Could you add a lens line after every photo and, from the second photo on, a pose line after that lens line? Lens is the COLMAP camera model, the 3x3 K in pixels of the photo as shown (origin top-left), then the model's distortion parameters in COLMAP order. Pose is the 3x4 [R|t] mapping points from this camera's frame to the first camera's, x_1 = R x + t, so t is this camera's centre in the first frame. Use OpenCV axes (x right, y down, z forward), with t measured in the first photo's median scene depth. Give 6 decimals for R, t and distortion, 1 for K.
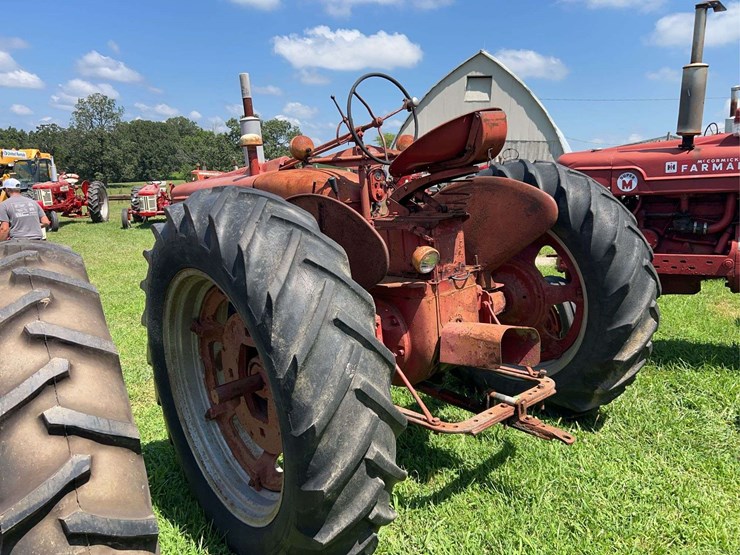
lens RADIAL K [[558.4, 0, 365.5], [0, 558.4, 277.9], [0, 0, 1]] dist [0.046719, -0.052099]
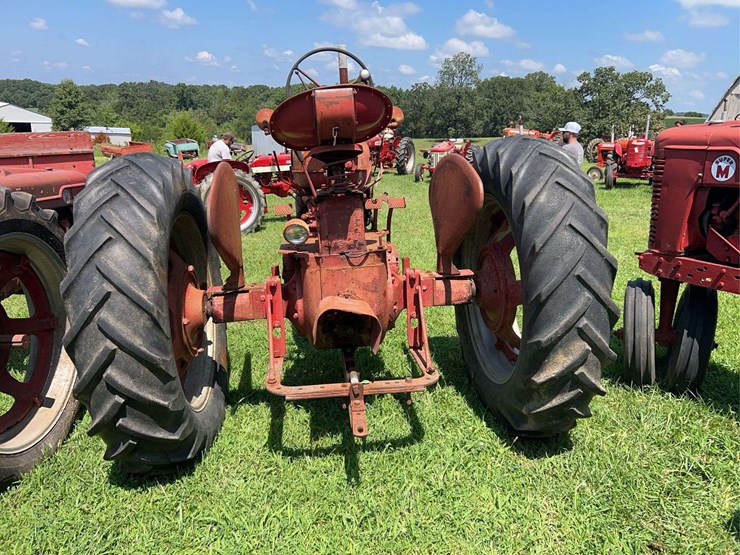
lens RADIAL K [[558.4, 0, 365.5], [0, 558.4, 277.9], [0, 0, 1]] dist [0.046719, -0.052099]
pose [[0.827607, 0.166905, -0.535919, 0.104648], [-0.127237, 0.985699, 0.110493, -0.010543], [0.546697, -0.023257, 0.837008, 0.024460]]
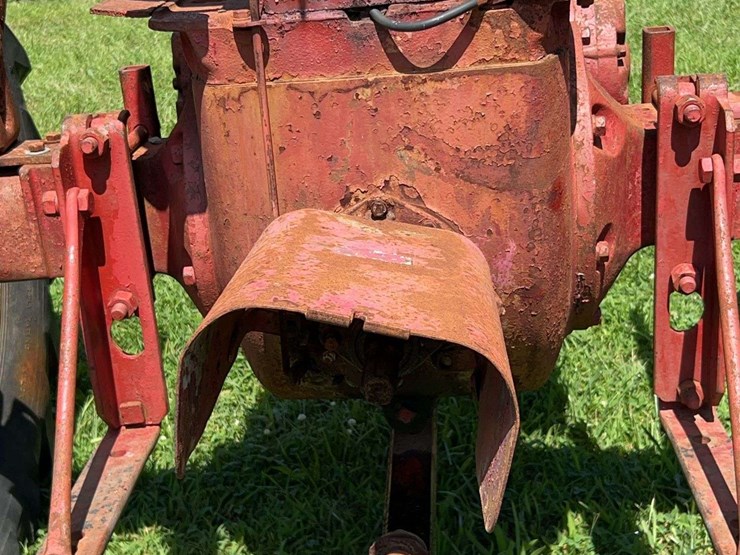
lens RADIAL K [[1131.7, 0, 370.0], [0, 1131.7, 277.5], [0, 0, 1]] dist [0.116132, -0.039692]
pose [[0.730942, 0.273617, -0.625186, 0.065389], [-0.107206, 0.950768, 0.290770, -0.004419], [0.673966, -0.145513, 0.724290, 0.094474]]
